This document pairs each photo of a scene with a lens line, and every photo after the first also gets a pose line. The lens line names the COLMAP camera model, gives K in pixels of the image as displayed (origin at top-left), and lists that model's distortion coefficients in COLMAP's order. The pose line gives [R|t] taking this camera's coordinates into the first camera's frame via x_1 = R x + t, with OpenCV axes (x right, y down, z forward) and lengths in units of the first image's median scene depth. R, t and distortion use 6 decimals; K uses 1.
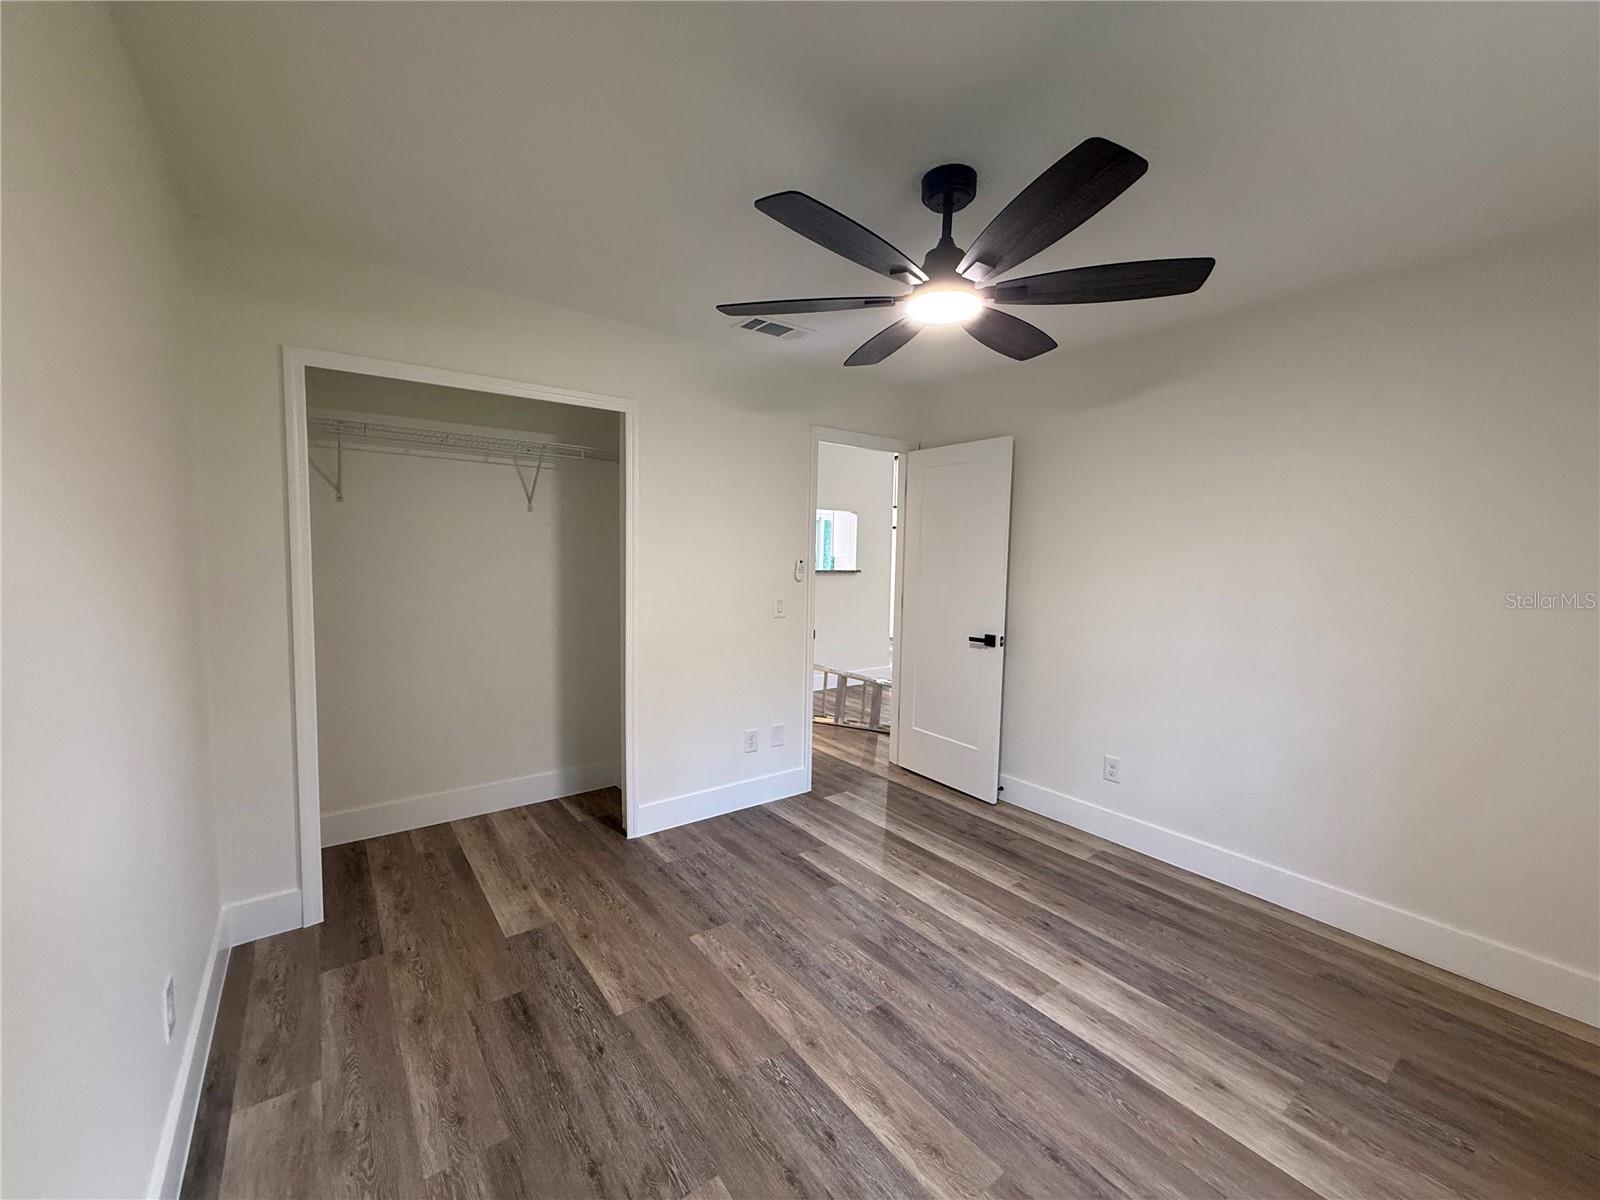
lens RADIAL K [[638.4, 0, 801.7], [0, 638.4, 598.4], [0, 0, 1]] dist [-0.002632, 0.000782]
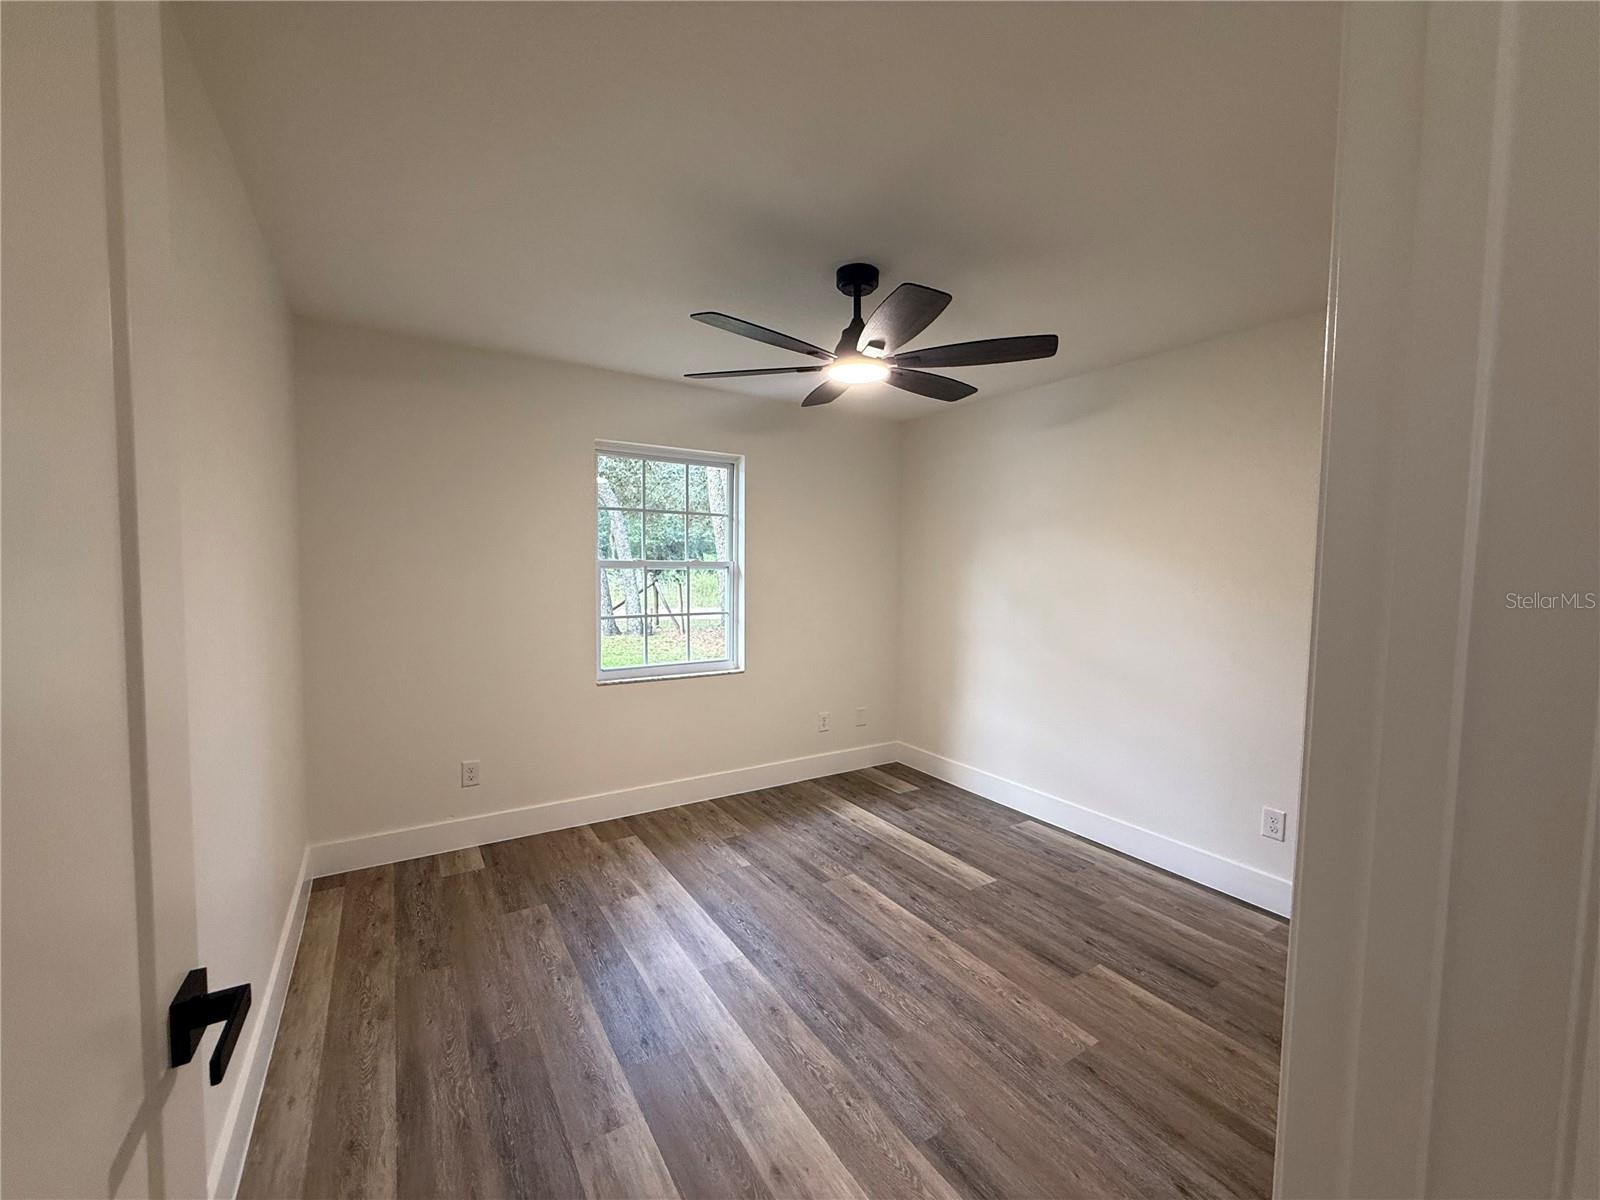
lens RADIAL K [[638.4, 0, 799.9], [0, 638.4, 599.0], [0, 0, 1]] dist [-0.002632, 0.000782]
pose [[-0.996002, -0.038568, 0.080571, 0.185508], [-0.028114, 0.991495, 0.127073, -0.146336], [-0.084787, 0.124300, -0.988616, 2.004027]]
